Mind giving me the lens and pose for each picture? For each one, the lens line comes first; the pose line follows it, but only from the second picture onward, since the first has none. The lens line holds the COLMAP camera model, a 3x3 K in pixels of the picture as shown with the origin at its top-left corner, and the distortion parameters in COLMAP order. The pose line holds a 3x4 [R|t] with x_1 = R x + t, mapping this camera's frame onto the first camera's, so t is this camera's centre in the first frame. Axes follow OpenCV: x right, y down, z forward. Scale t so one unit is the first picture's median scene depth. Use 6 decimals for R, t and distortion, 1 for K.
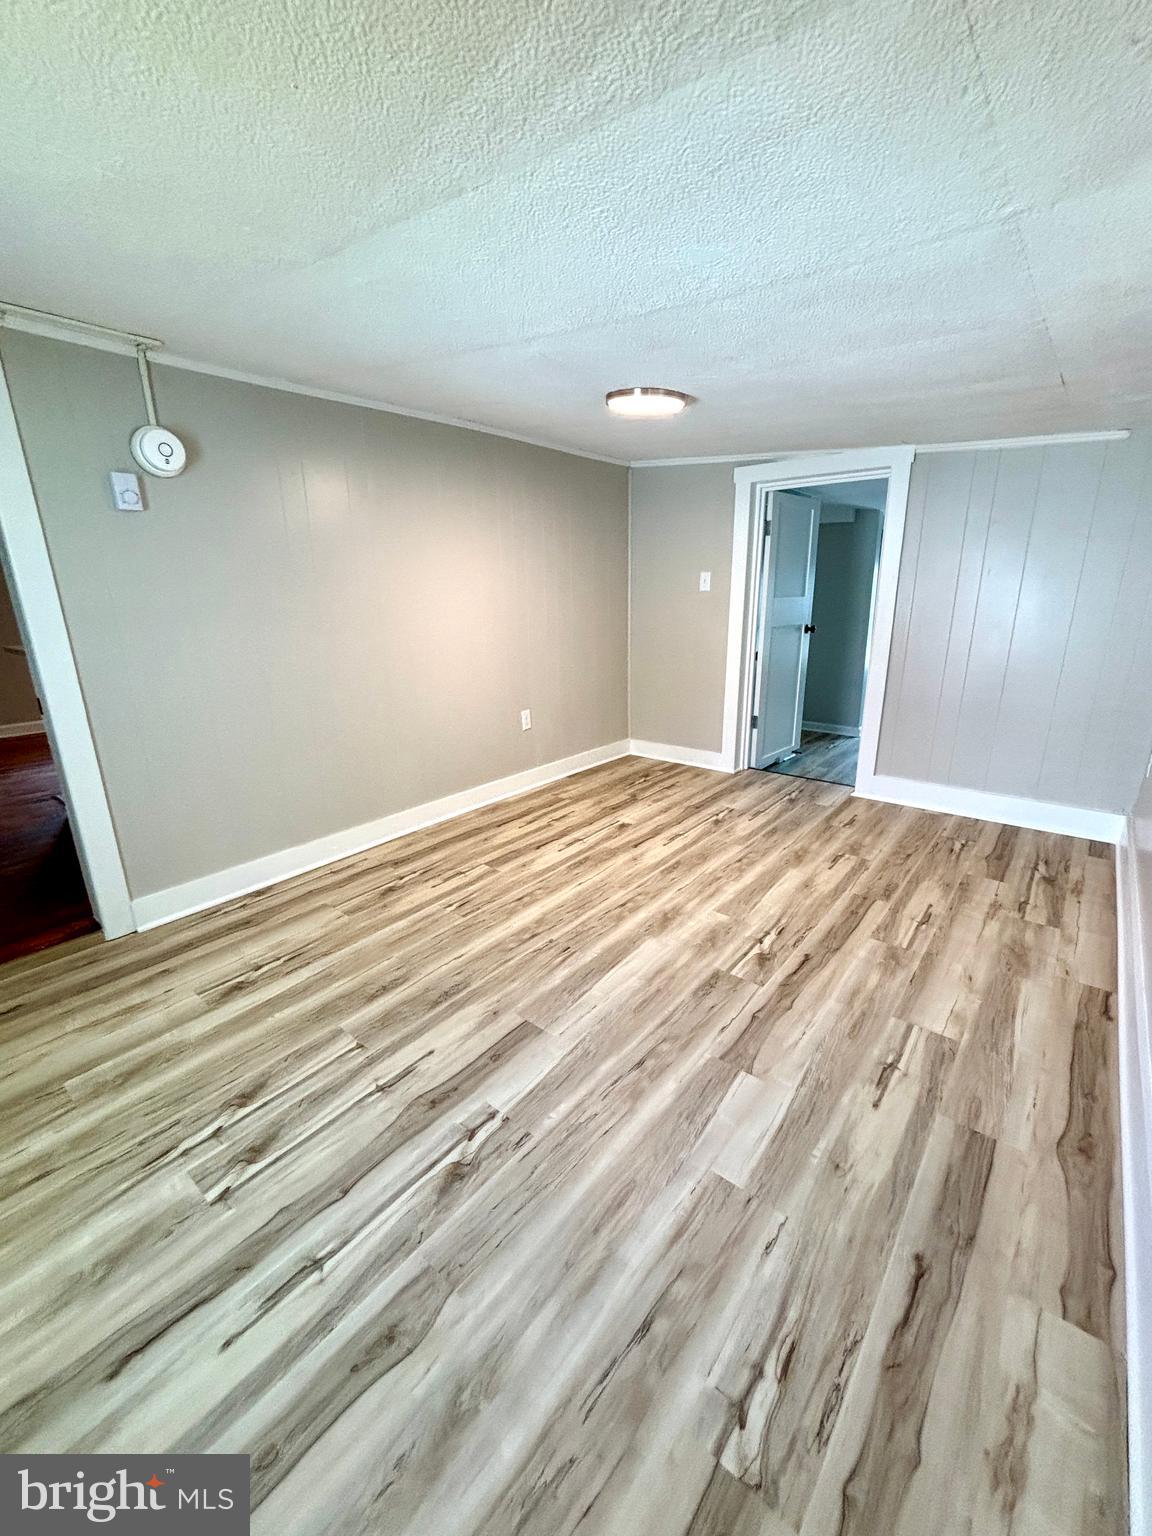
lens RADIAL K [[614.7, 0, 569.4], [0, 614.7, 763.3], [0, 0, 1]] dist [-0.001748, -0.001270]
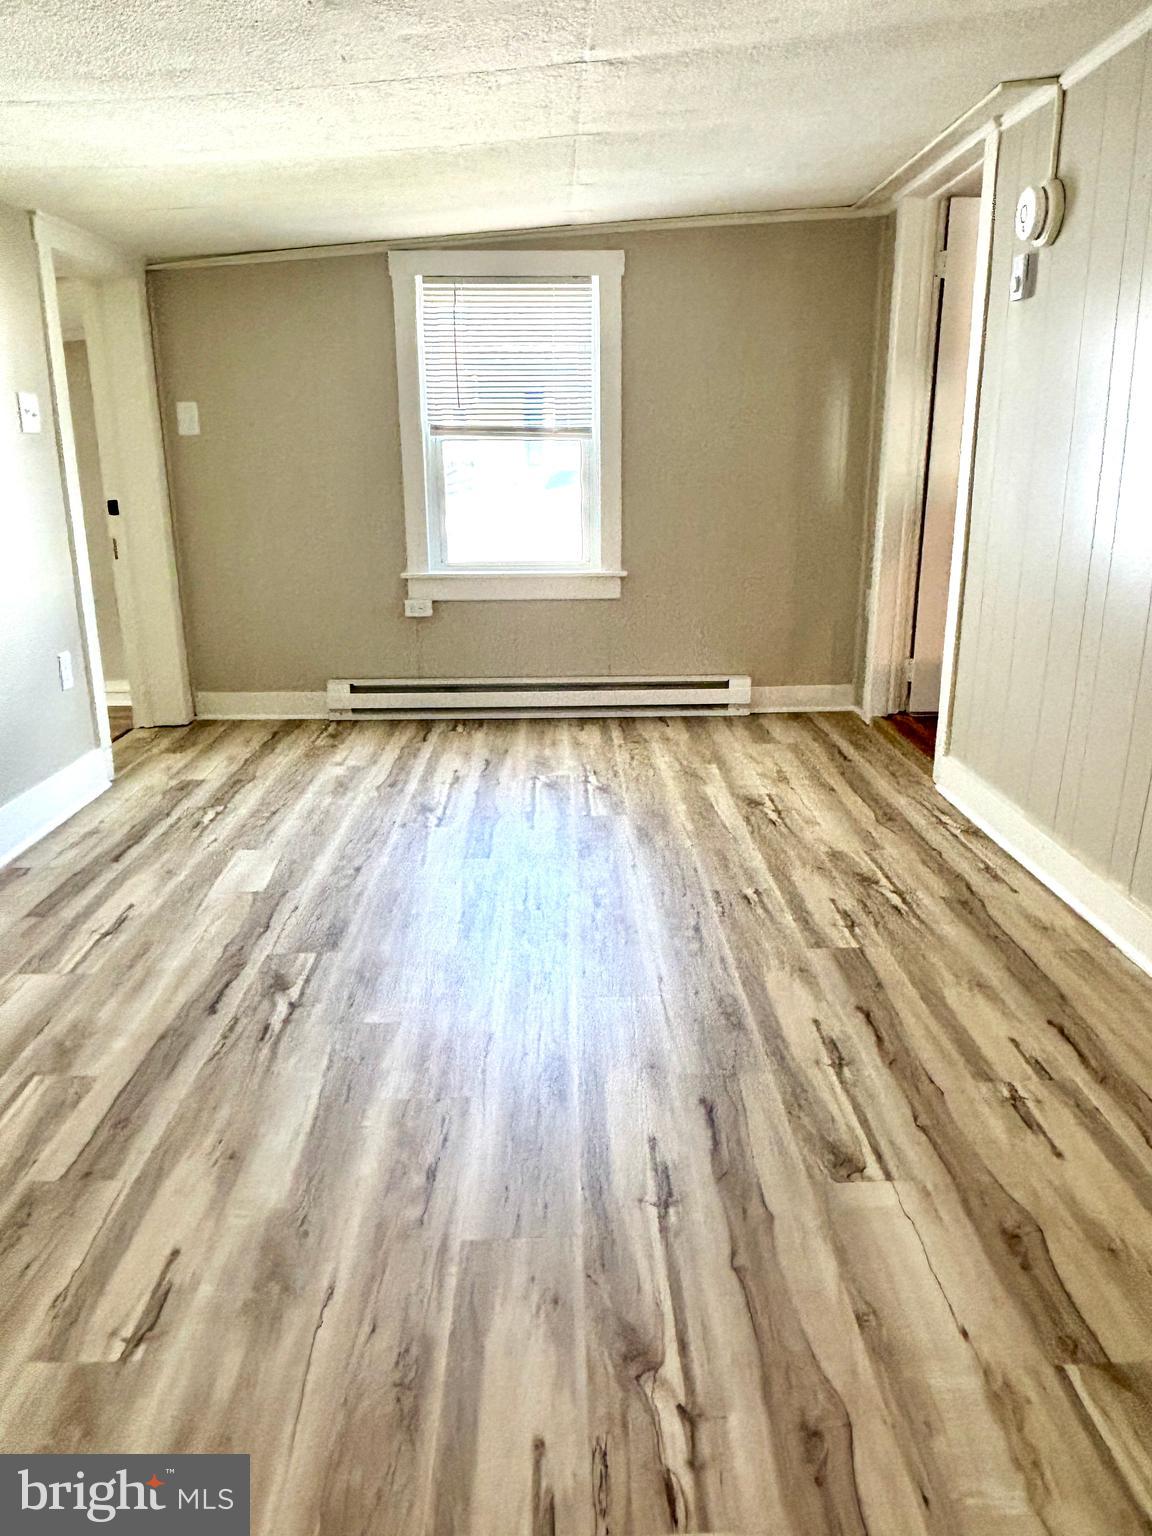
lens RADIAL K [[1097.7, 0, 573.1], [0, 1097.7, 767.7], [0, 0, 1]] dist [0.043808, -0.014243]
pose [[-0.751609, 0.205758, -0.626696, 0.712876], [-0.162293, 0.863208, 0.478050, -0.442580], [0.639332, 0.461015, -0.615402, 1.692698]]
